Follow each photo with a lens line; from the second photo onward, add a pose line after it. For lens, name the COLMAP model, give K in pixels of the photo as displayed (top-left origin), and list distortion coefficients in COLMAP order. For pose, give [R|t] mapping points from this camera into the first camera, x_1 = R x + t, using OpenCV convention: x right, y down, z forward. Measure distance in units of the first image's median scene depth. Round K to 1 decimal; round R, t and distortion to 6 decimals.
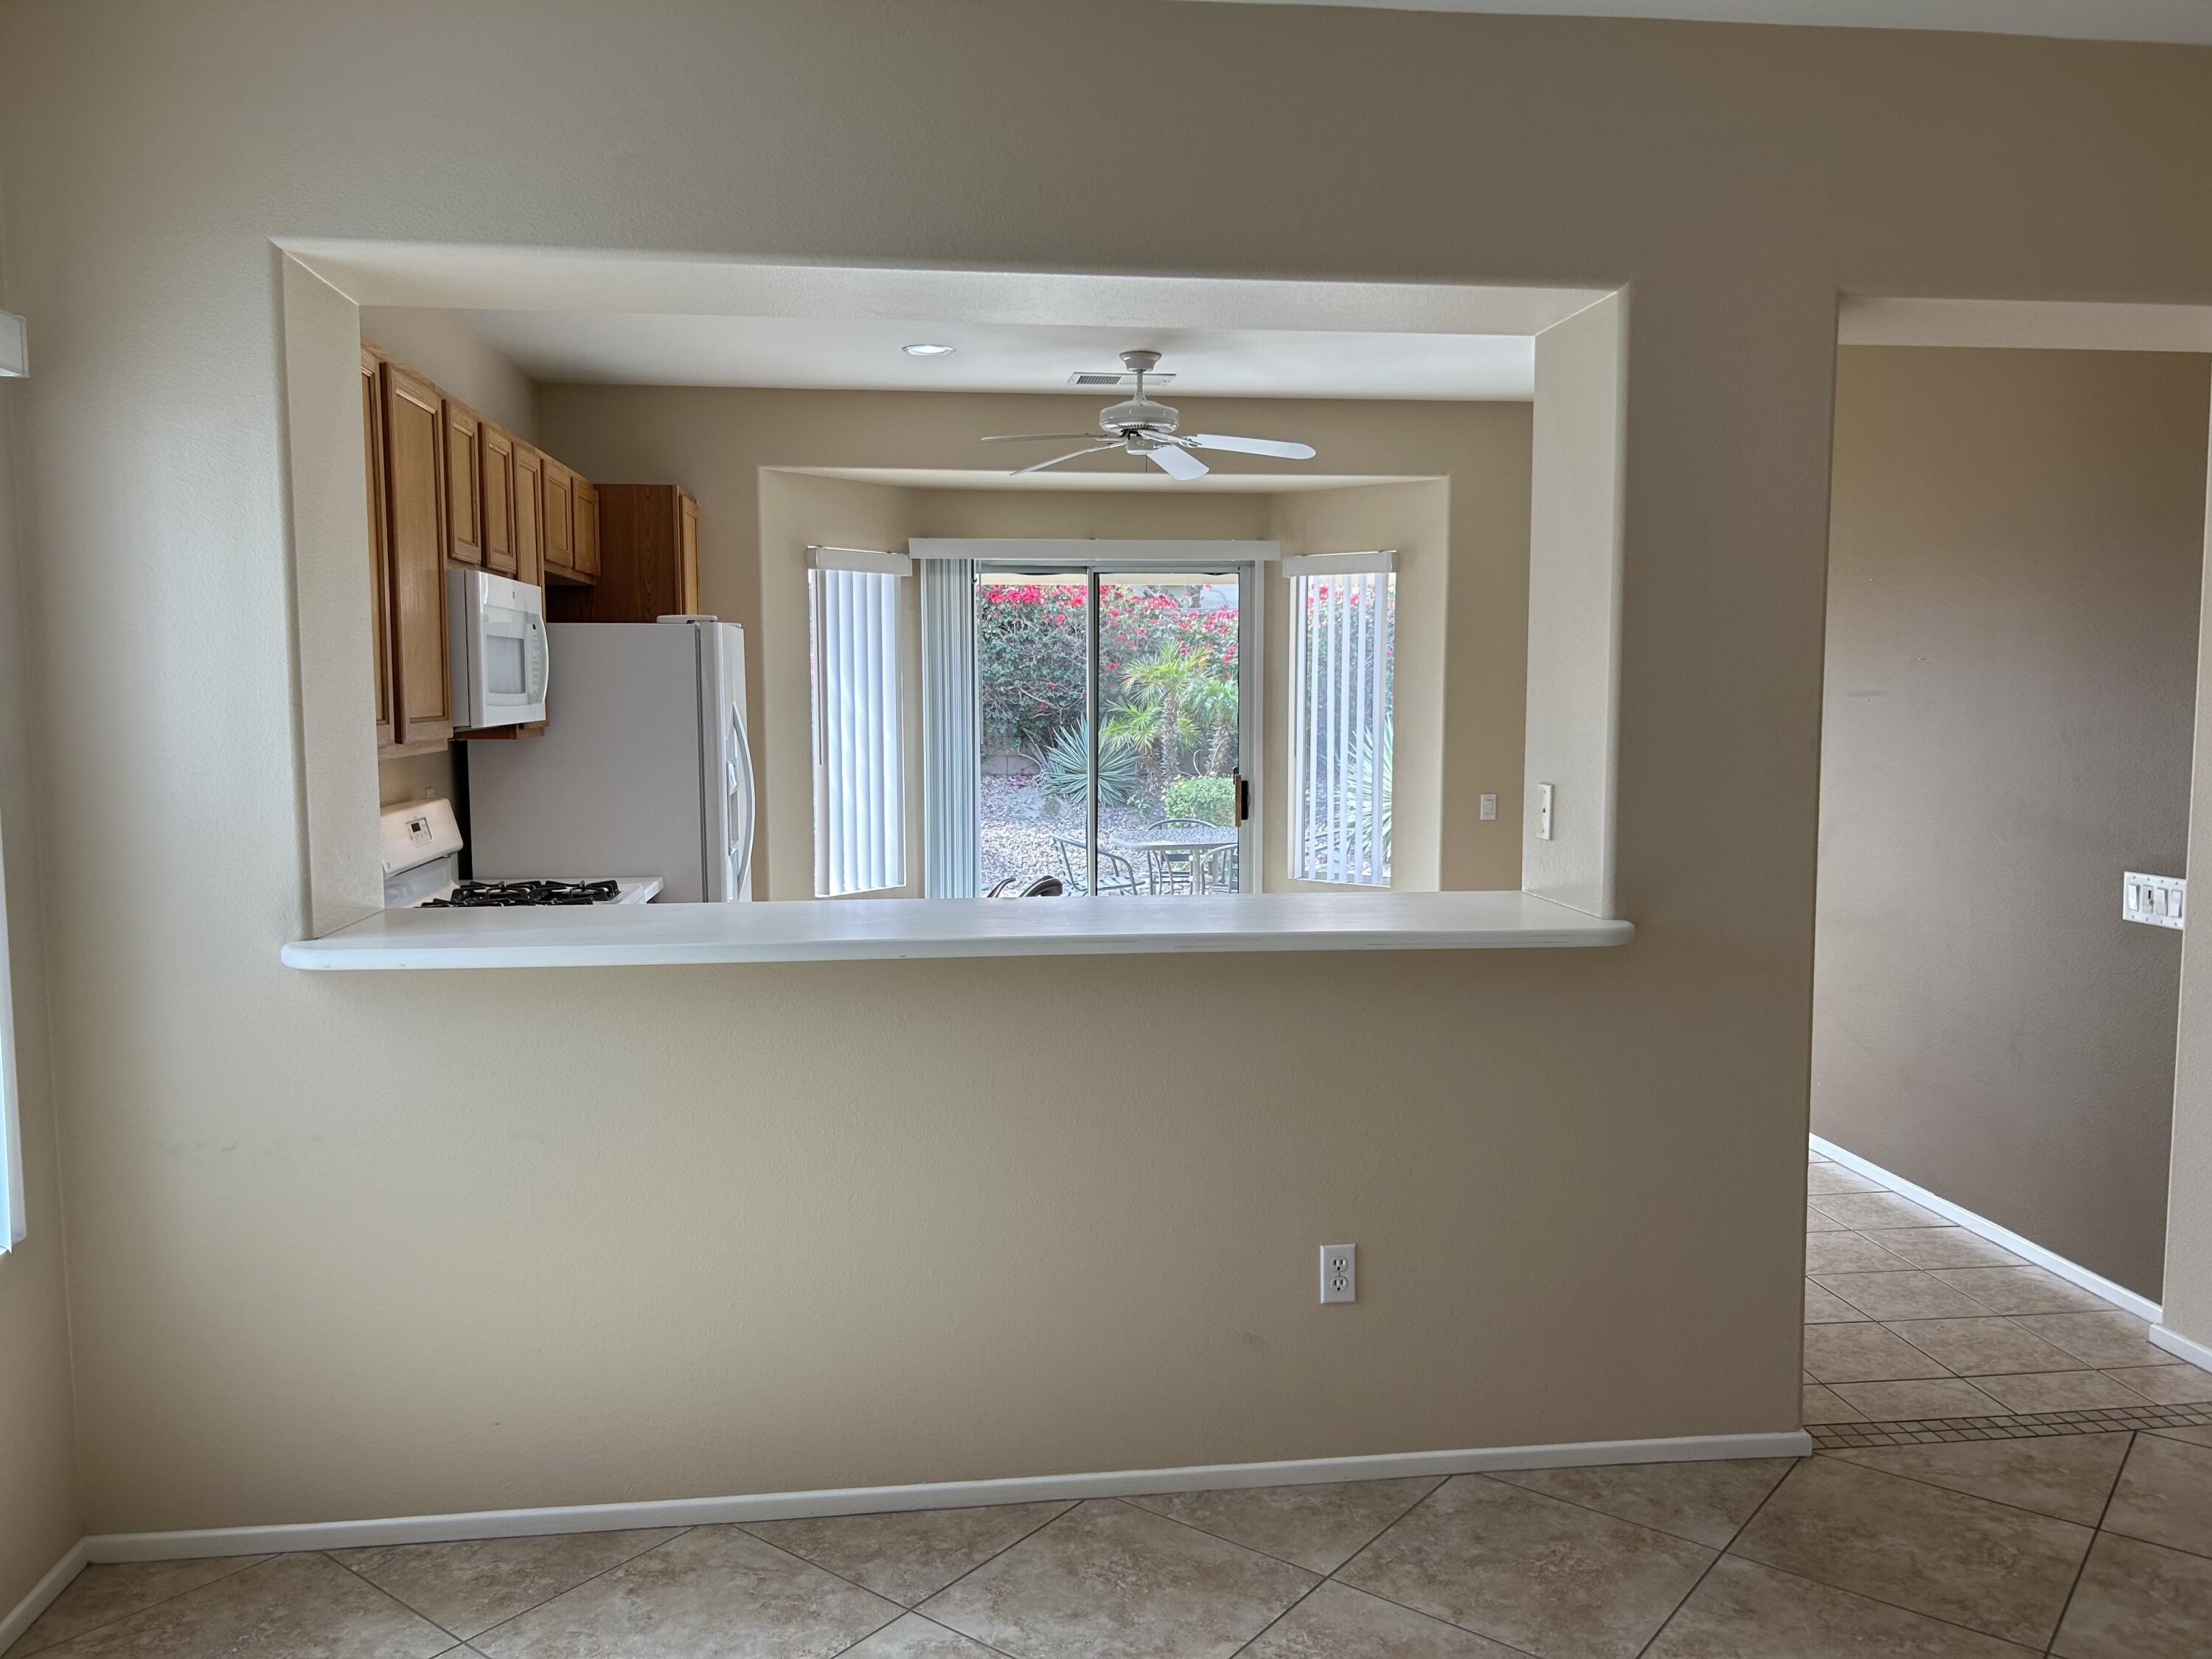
lens RADIAL K [[1658.8, 0, 1104.6], [0, 1658.8, 819.3], [0, 0, 1]] dist [0.050526, -0.000435]
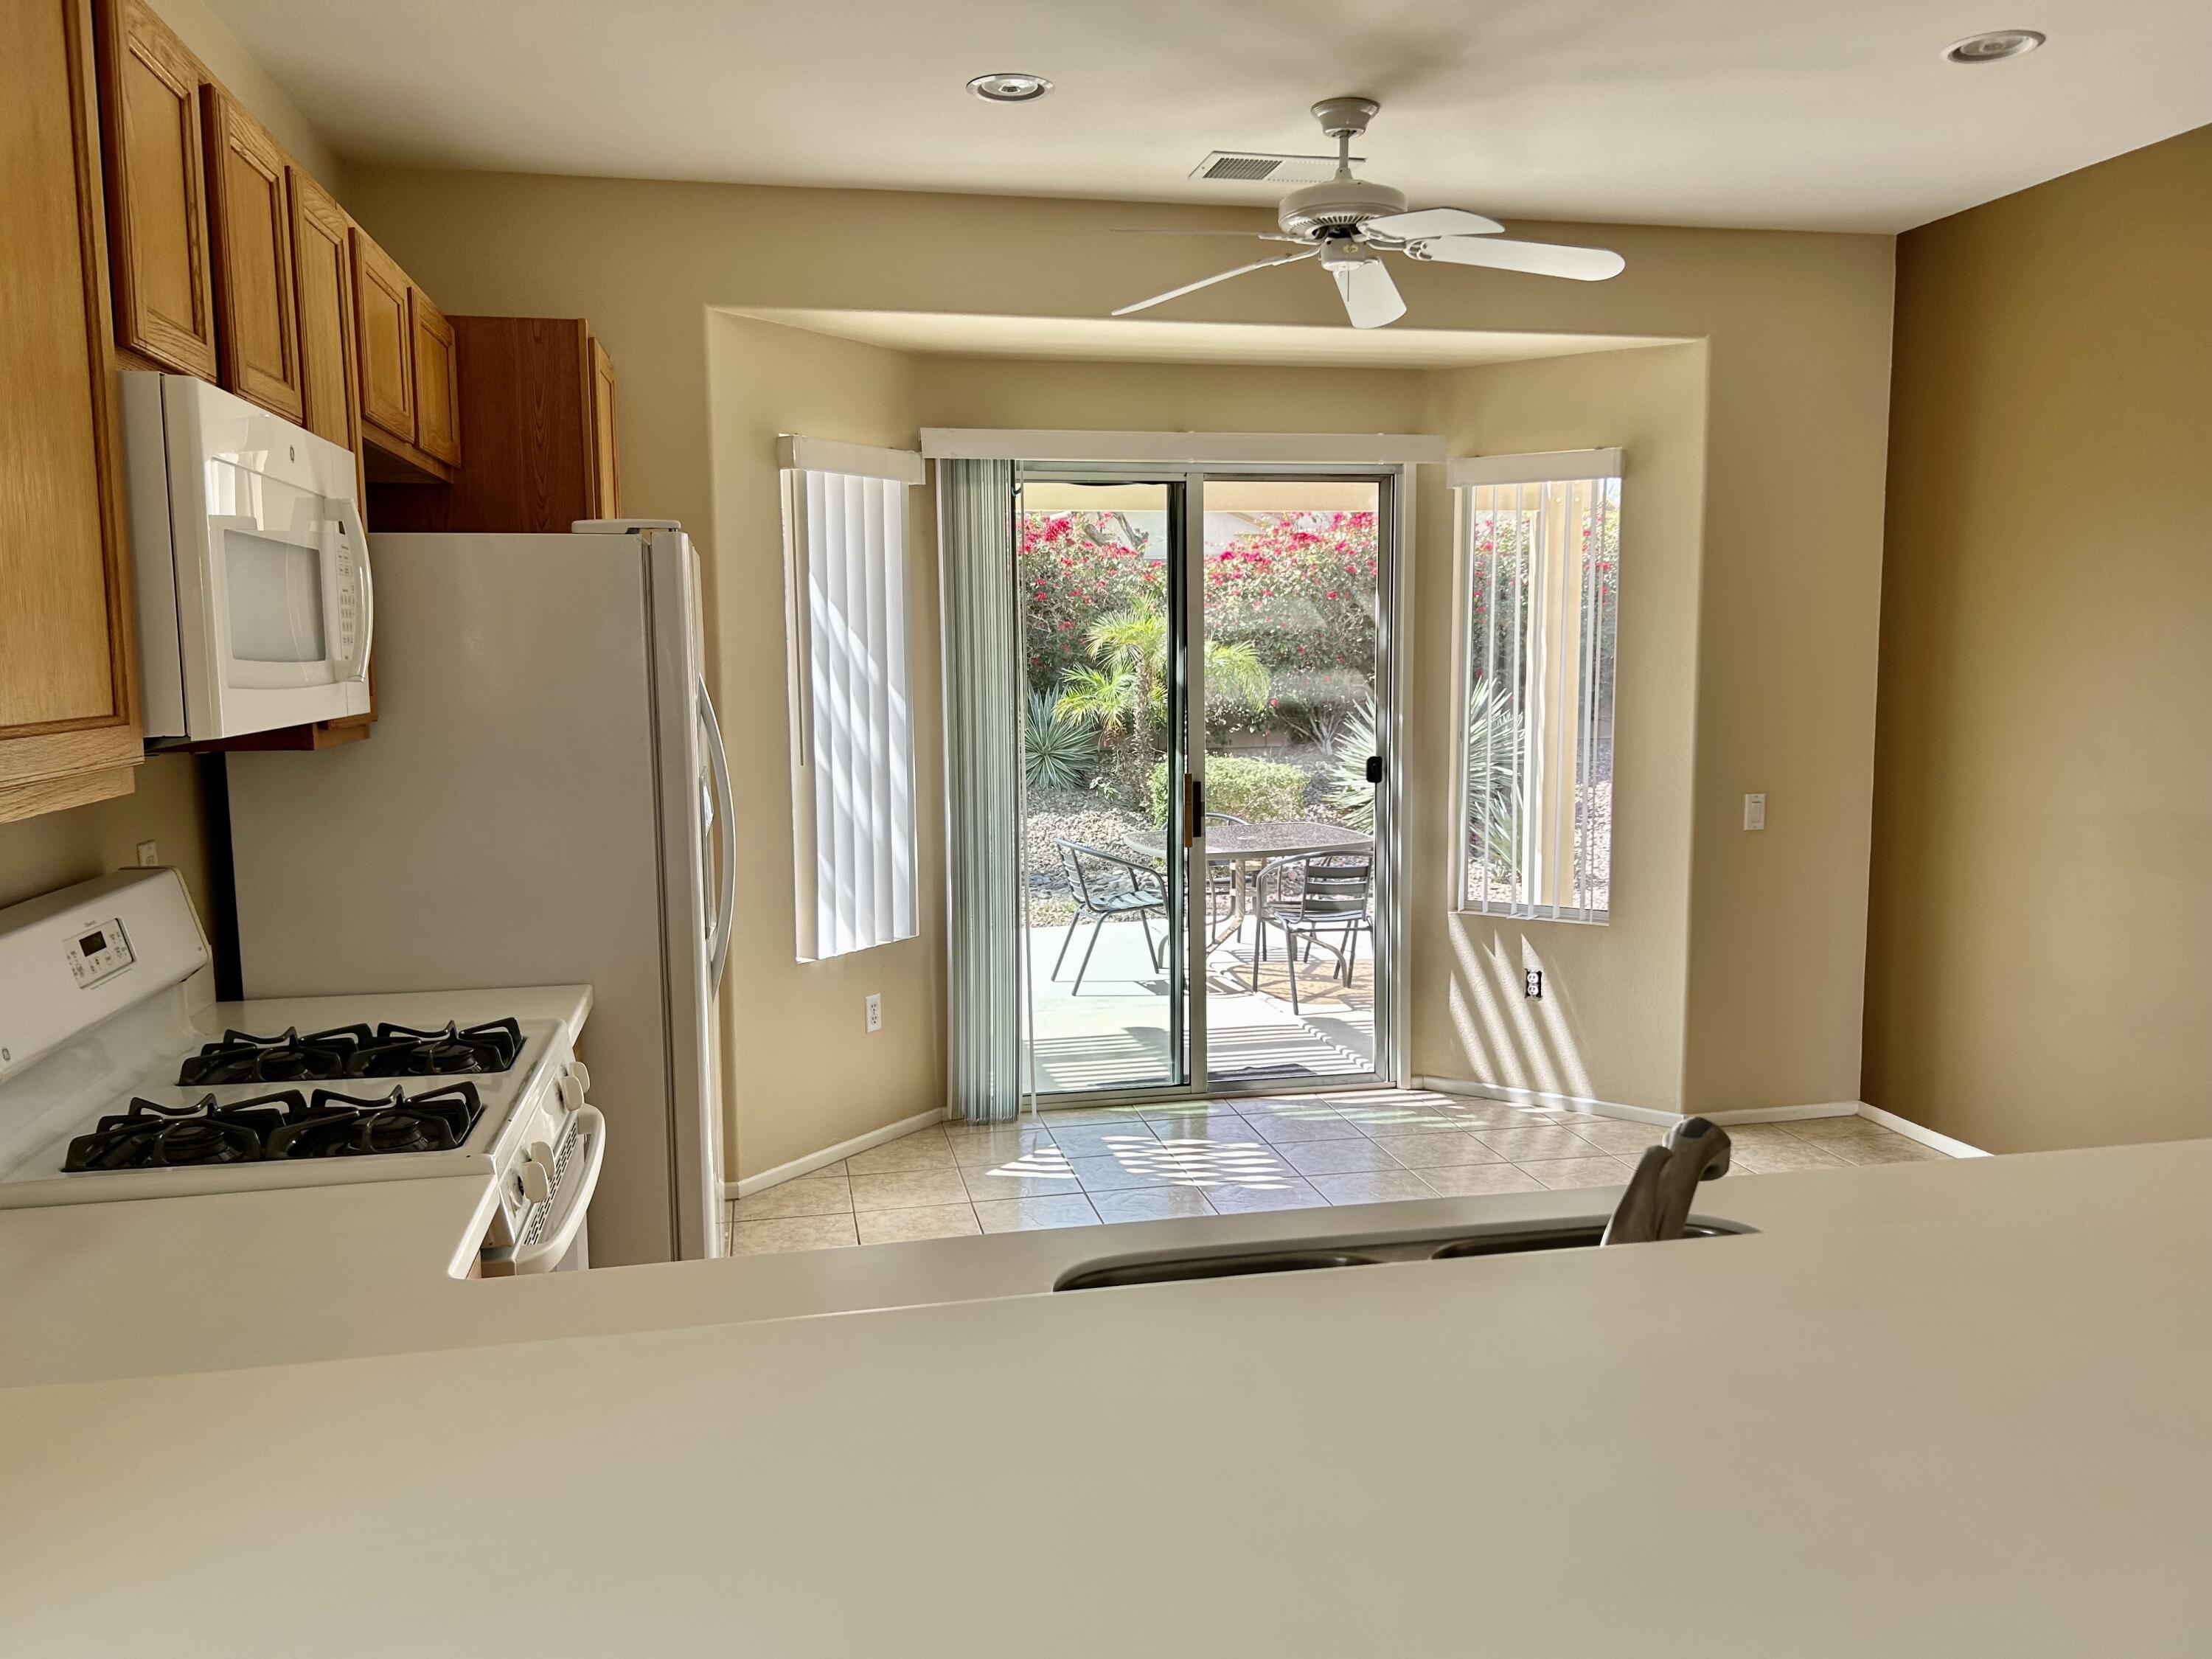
lens RADIAL K [[1664.5, 0, 1108.6], [0, 1664.5, 836.9], [0, 0, 1]] dist [0.003197, -0.001320]
pose [[0.996340, -0.017598, 0.083649, -0.123086], [0.015004, 0.999390, 0.031539, -0.027686], [-0.084153, -0.030168, 0.995996, 0.379972]]
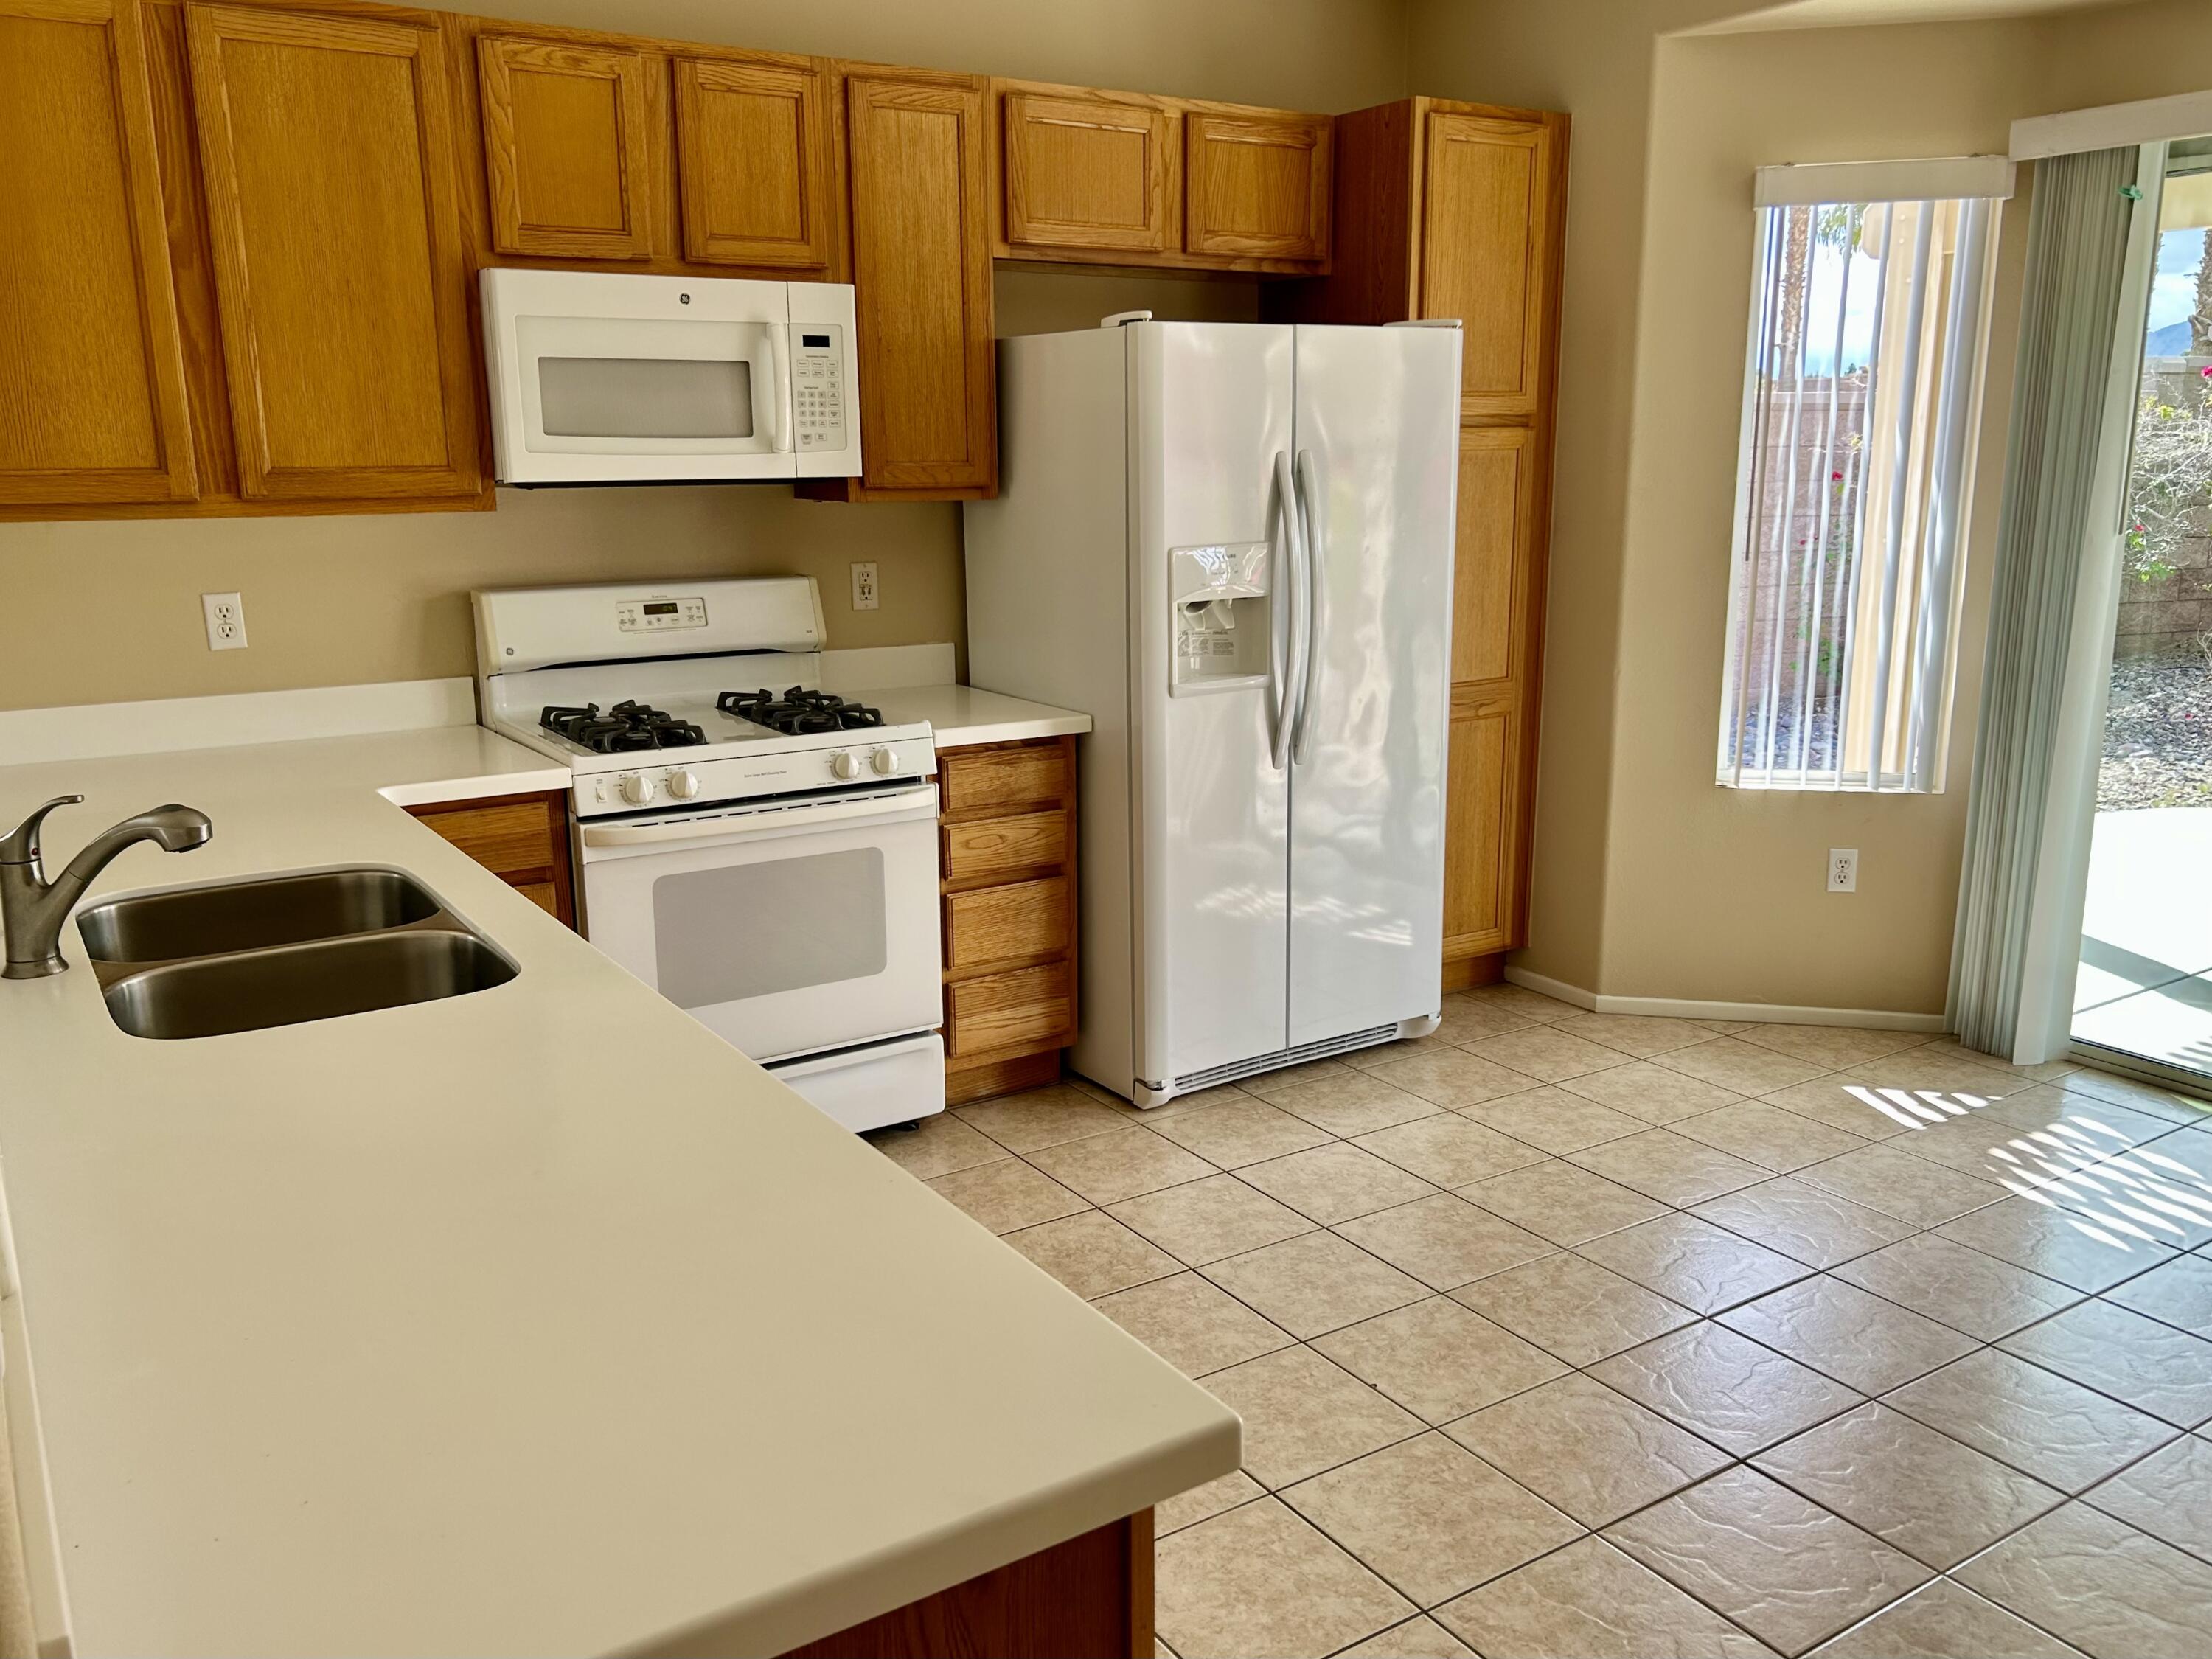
lens RADIAL K [[1788.4, 0, 1100.6], [0, 1788.4, 839.0], [0, 0, 1]] dist [0.028309, -0.004835]
pose [[0.432846, 0.196547, -0.879781, 0.354704], [-0.069236, 0.980308, 0.184941, -0.045455], [0.898805, -0.019138, 0.437930, 0.612999]]
